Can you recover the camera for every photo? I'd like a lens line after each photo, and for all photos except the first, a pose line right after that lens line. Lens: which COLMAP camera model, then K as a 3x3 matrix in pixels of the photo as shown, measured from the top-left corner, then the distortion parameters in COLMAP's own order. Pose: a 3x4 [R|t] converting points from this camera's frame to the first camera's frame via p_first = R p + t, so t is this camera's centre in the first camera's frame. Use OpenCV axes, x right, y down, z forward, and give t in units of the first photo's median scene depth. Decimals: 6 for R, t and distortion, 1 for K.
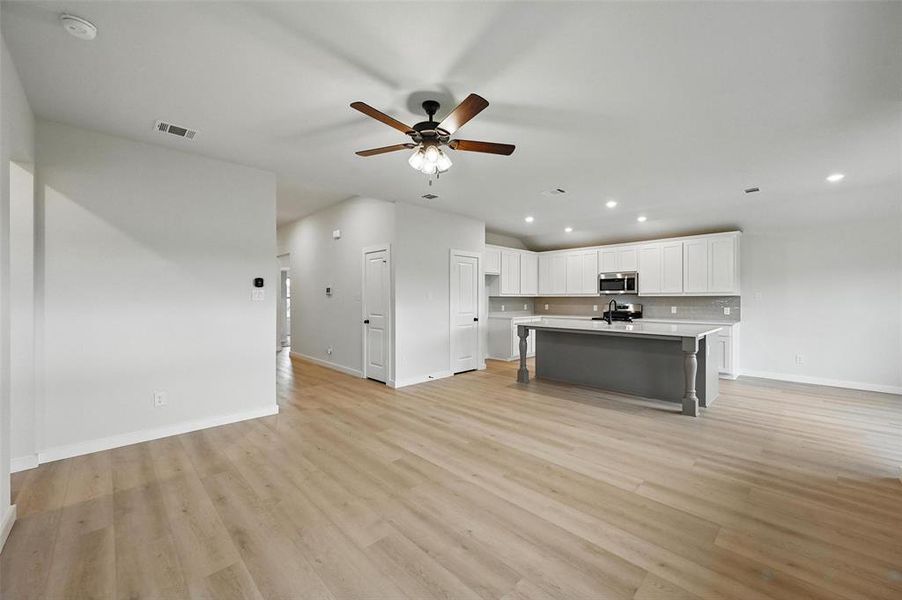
lens RADIAL K [[357.0, 0, 452.6], [0, 357.0, 298.0], [0, 0, 1]] dist [-0.001686, -0.000098]
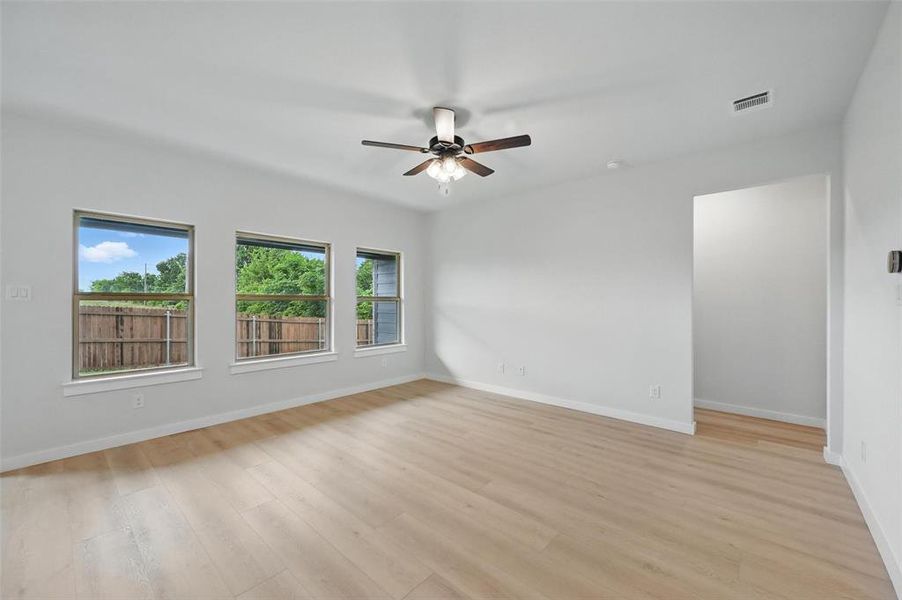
lens RADIAL K [[354.2, 0, 456.4], [0, 354.2, 302.7], [0, 0, 1]] dist [0.000810, 0.000047]
pose [[-0.996322, -0.003545, -0.085614, 0.000621], [-0.004160, 0.999967, 0.007006, 0.002266], [0.085587, 0.007337, -0.996304, 1.302414]]
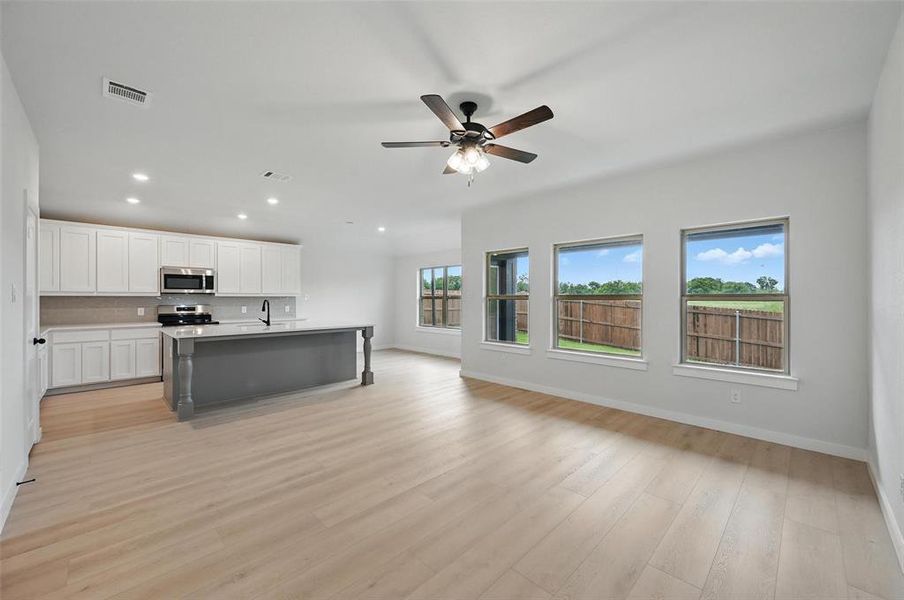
lens RADIAL K [[357.8, 0, 453.6], [0, 357.8, 298.0], [0, 0, 1]] dist [-0.001686, -0.000098]
pose [[-0.015594, 0.002122, 0.999876, -0.676051], [0.000429, 0.999998, -0.002115, 0.002942], [-0.999878, 0.000396, -0.015595, 0.669389]]
